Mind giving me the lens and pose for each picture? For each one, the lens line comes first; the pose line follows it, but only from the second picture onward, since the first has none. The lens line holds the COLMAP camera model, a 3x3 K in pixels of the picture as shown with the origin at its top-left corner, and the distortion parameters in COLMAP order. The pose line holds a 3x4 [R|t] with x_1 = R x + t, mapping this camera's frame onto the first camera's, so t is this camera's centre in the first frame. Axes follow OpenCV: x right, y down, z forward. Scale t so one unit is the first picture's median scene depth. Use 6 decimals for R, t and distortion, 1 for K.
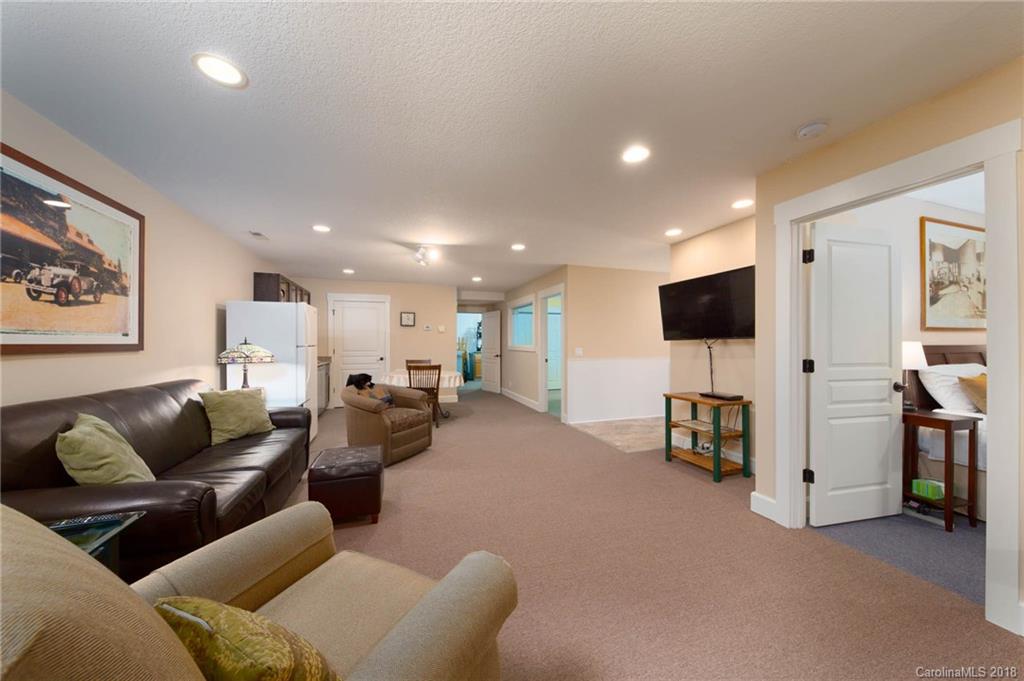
lens RADIAL K [[360.5, 0, 512.0], [0, 360.5, 340.5], [0, 0, 1]] dist [0.000351, 0.000027]
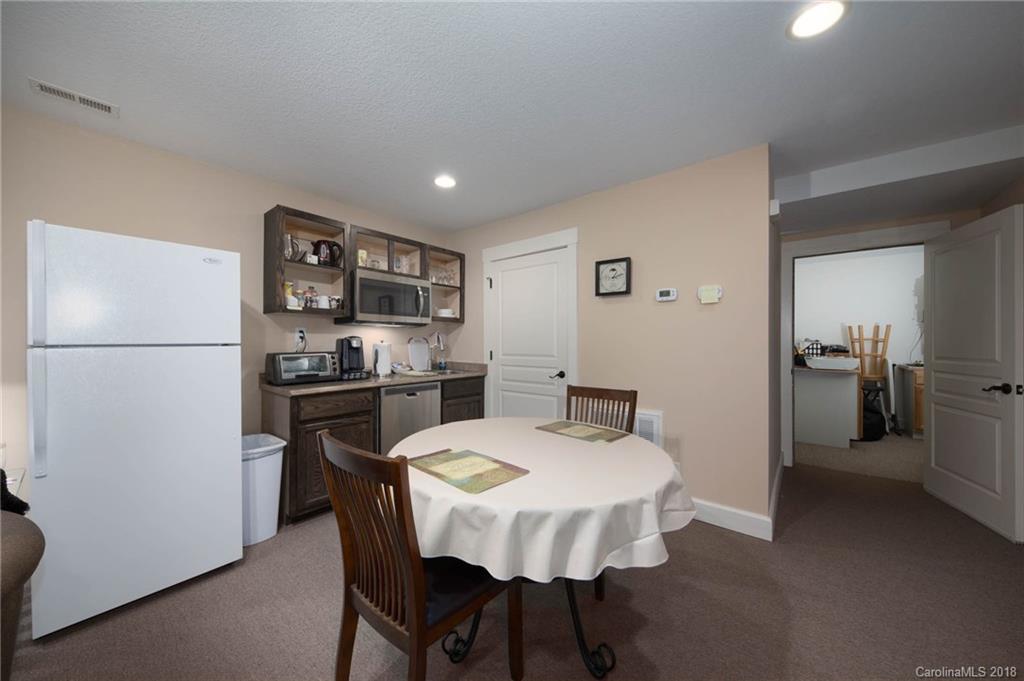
lens RADIAL K [[360.5, 0, 512.0], [0, 360.5, 340.5], [0, 0, 1]] dist [0.000351, 0.000027]
pose [[0.540130, -0.004857, -0.841568, -0.019501], [0.007094, 0.999974, -0.001218, 0.008862], [0.841552, -0.005312, 0.540150, 0.699211]]
